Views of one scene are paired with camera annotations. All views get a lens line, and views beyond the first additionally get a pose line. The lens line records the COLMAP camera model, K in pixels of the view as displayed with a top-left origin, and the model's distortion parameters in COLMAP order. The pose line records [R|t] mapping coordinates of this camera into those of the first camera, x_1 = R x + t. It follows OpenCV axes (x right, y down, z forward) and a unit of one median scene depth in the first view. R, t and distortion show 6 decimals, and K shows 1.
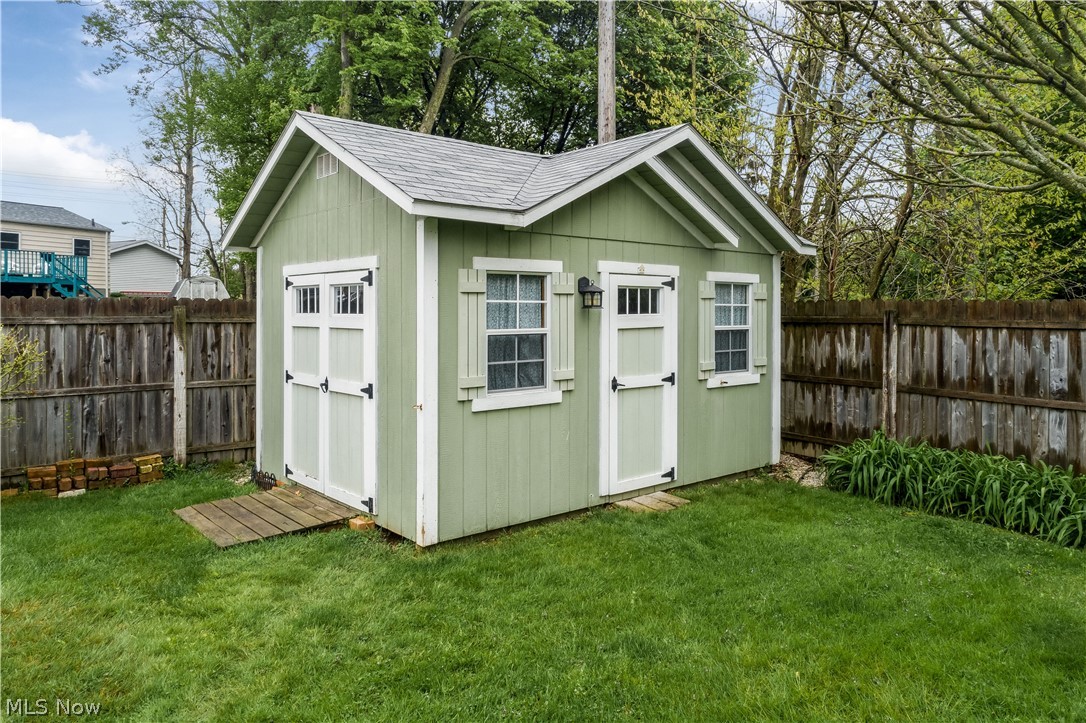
lens RADIAL K [[733.6, 0, 541.3], [0, 733.6, 360.0], [0, 0, 1]] dist [-0.004495, 0.001335]
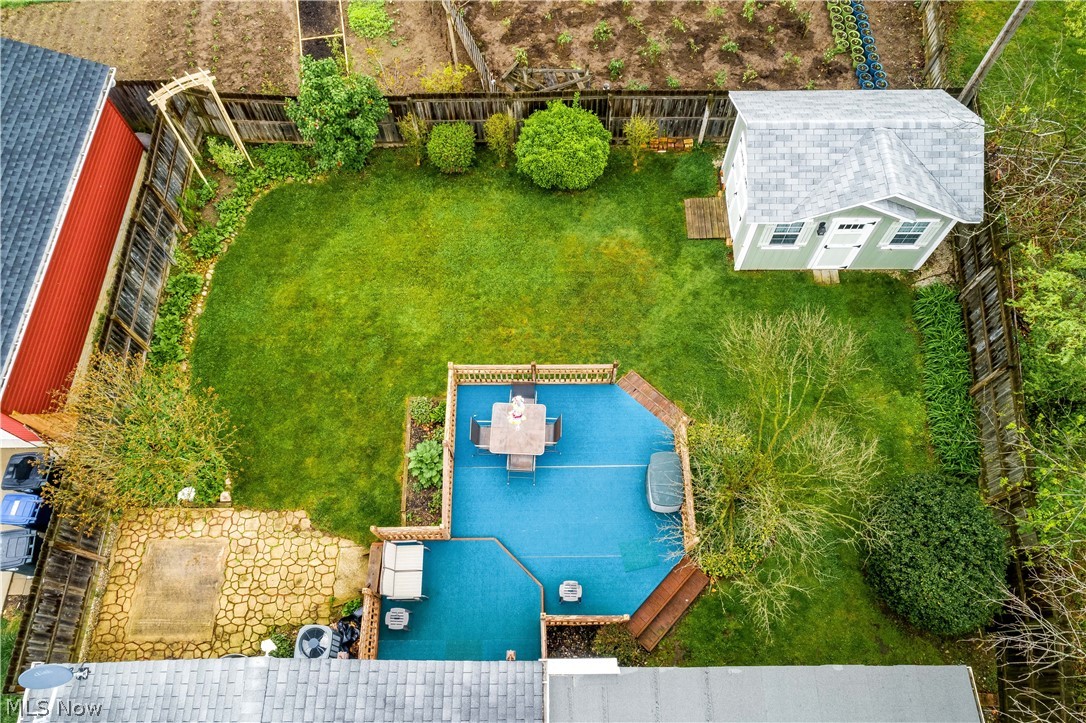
lens RADIAL K [[733.6, 0, 543.3], [0, 733.6, 358.5], [0, 0, 1]] dist [-0.004495, 0.001335]
pose [[0.751393, 0.586070, -0.303200, 0.374985], [-0.000167, 0.459664, 0.888093, -2.163259], [0.659854, -0.667257, 0.345486, -0.892581]]
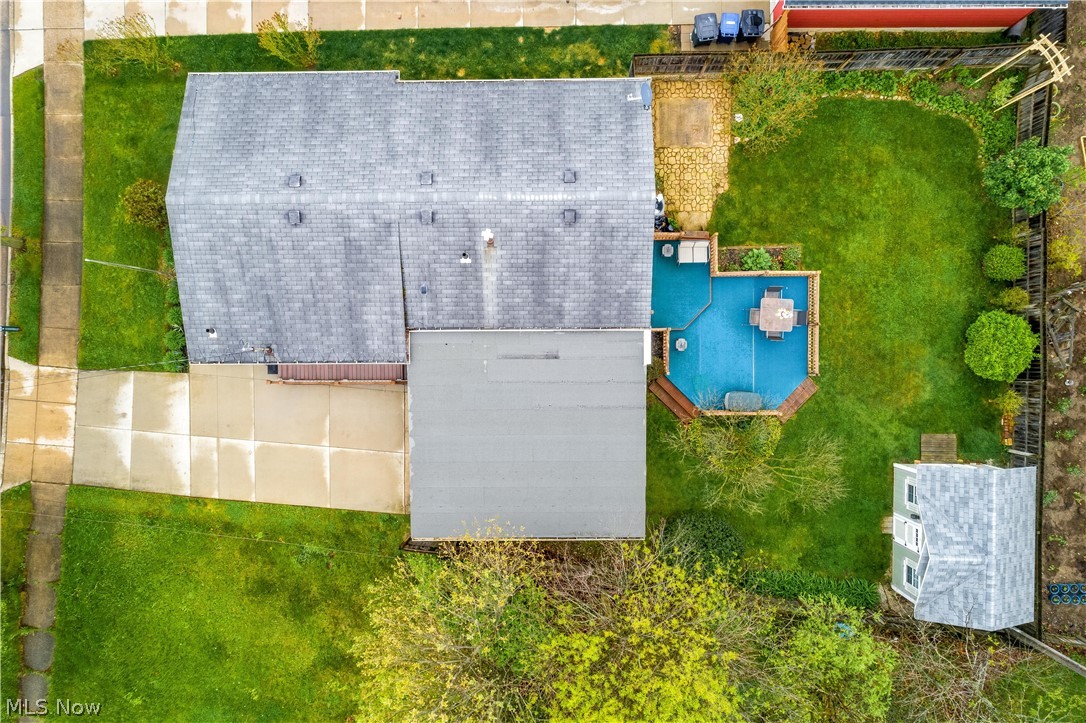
lens RADIAL K [[733.6, 0, 536.4], [0, 733.6, 359.4], [0, 0, 1]] dist [-0.004495, 0.001335]
pose [[-0.663660, 0.747862, 0.016061, 0.701039], [0.001752, -0.019918, 0.999800, -3.910000], [0.748032, 0.663555, 0.011909, -1.132920]]
